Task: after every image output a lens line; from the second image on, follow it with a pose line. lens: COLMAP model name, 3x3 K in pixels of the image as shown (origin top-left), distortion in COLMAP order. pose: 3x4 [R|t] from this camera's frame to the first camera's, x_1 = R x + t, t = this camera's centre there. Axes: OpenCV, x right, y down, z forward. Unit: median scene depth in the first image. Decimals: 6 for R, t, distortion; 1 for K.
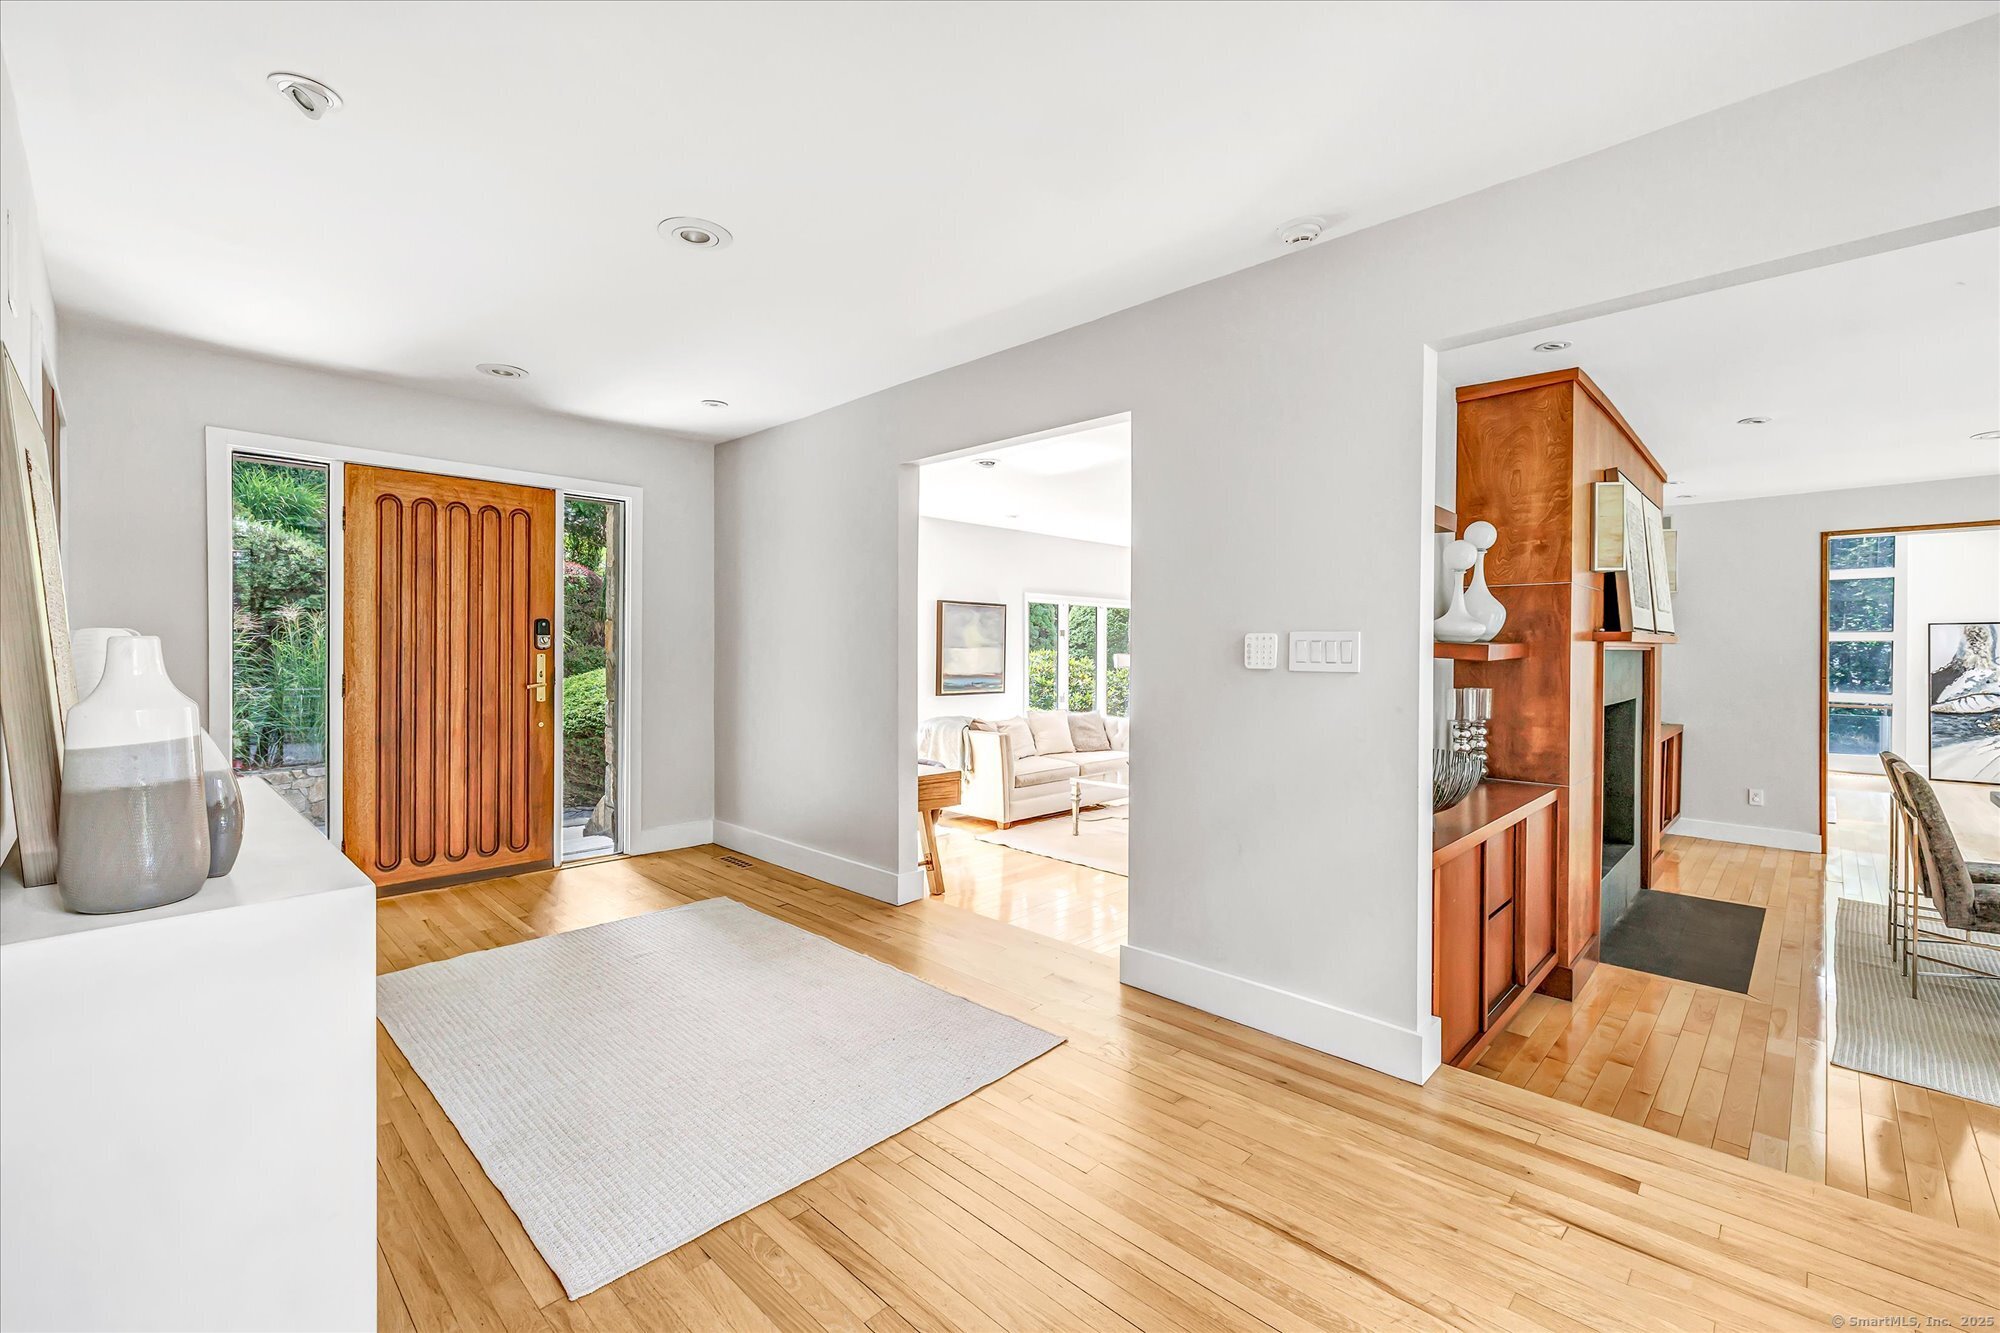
lens RADIAL K [[860.8, 0, 994.3], [0, 860.8, 662.9], [0, 0, 1]] dist [0.003131, 0.000112]
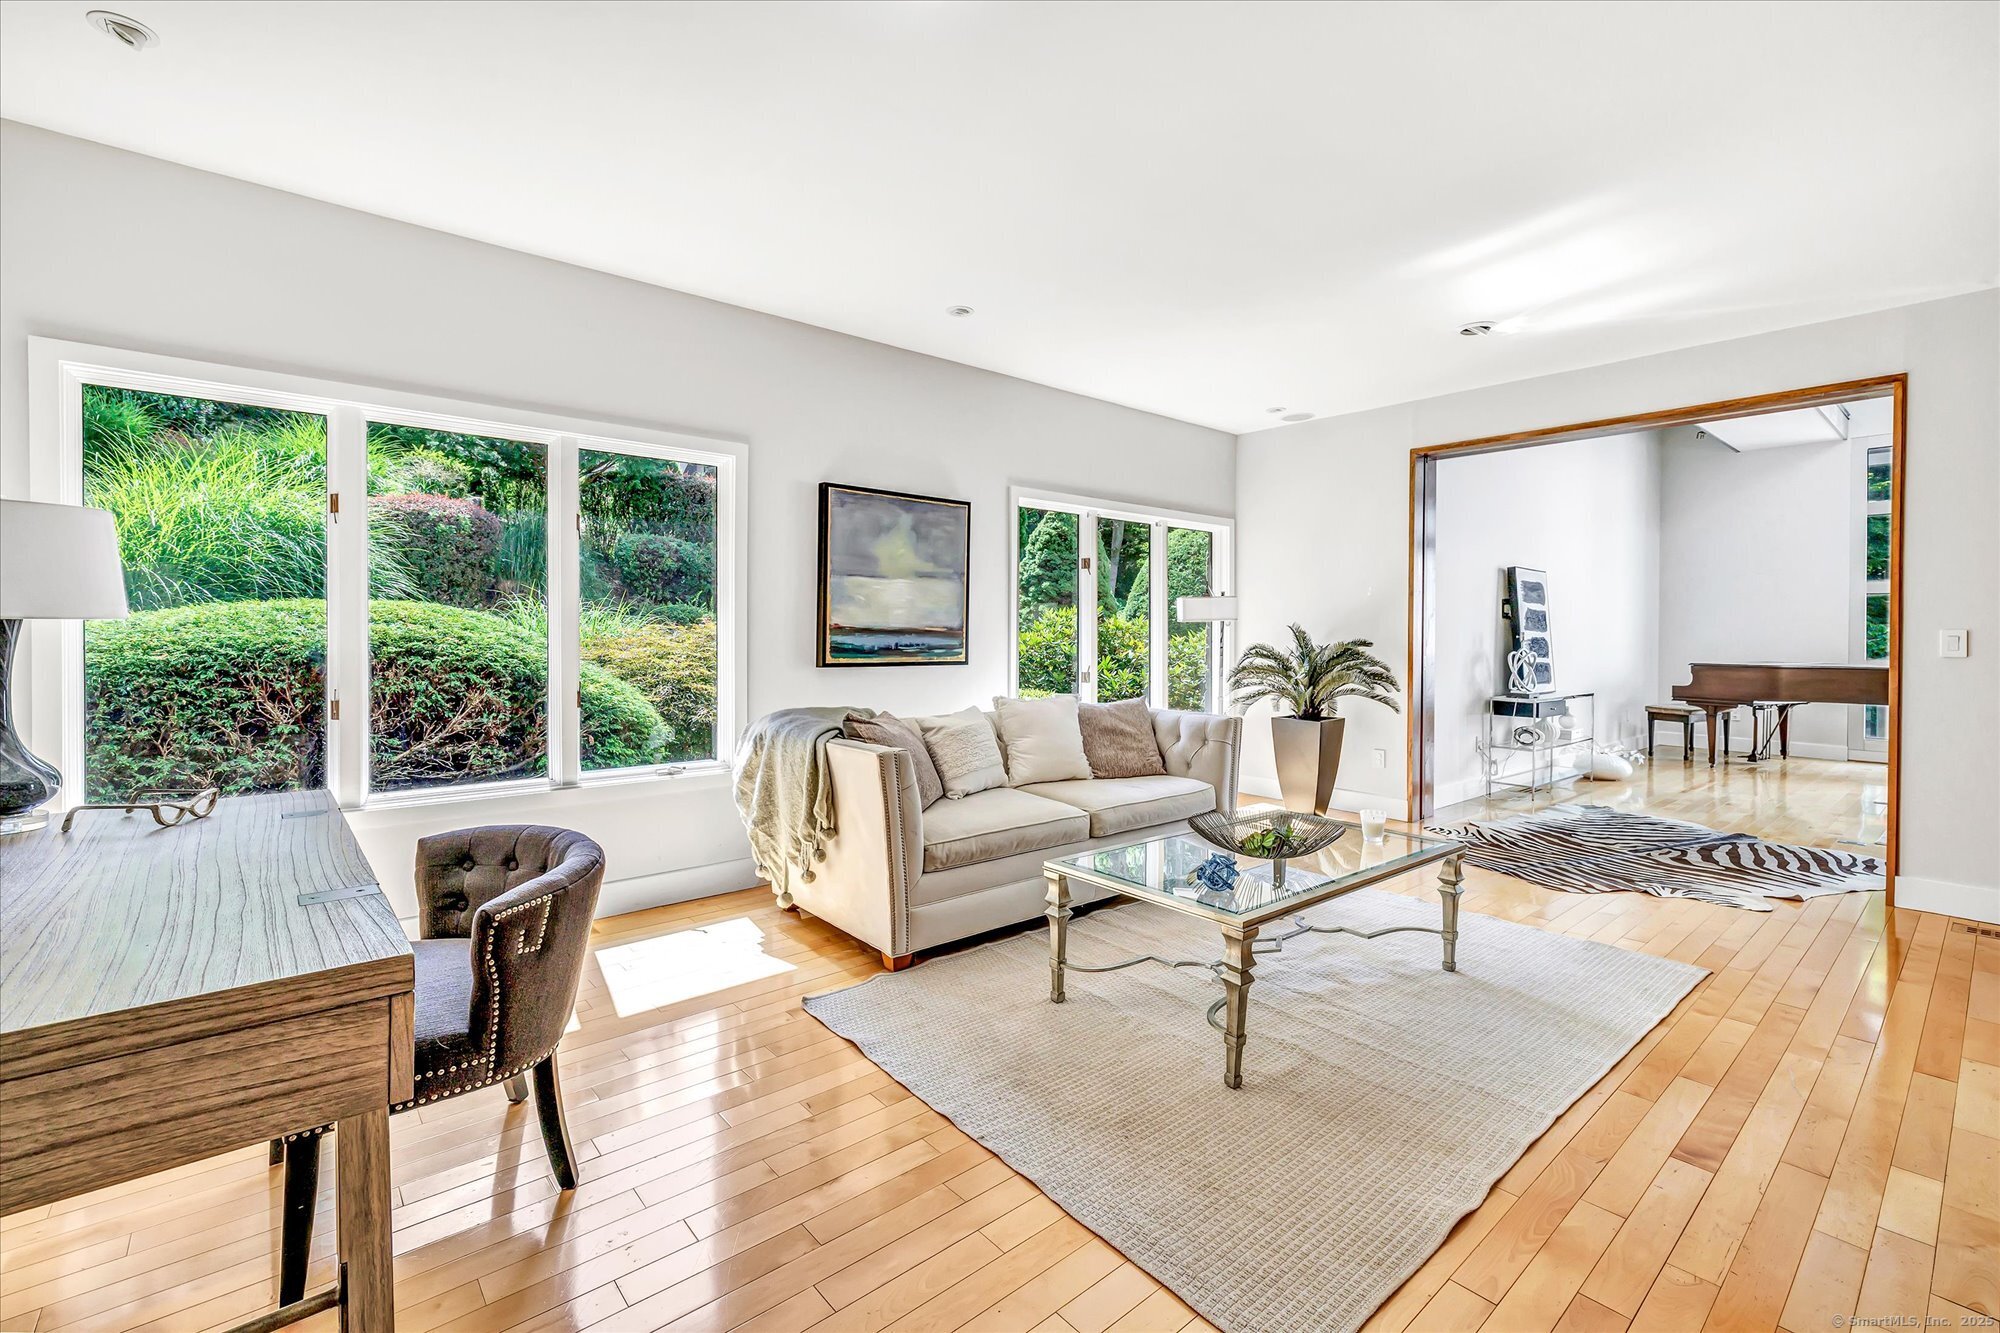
lens RADIAL K [[860.8, 0, 1001.5], [0, 860.8, 647.1], [0, 0, 1]] dist [0.003131, 0.000112]
pose [[0.995098, -0.001463, -0.098887, 0.090874], [0.001113, 0.999993, -0.003595, 0.026808], [0.098892, 0.003467, 0.995092, 0.481007]]
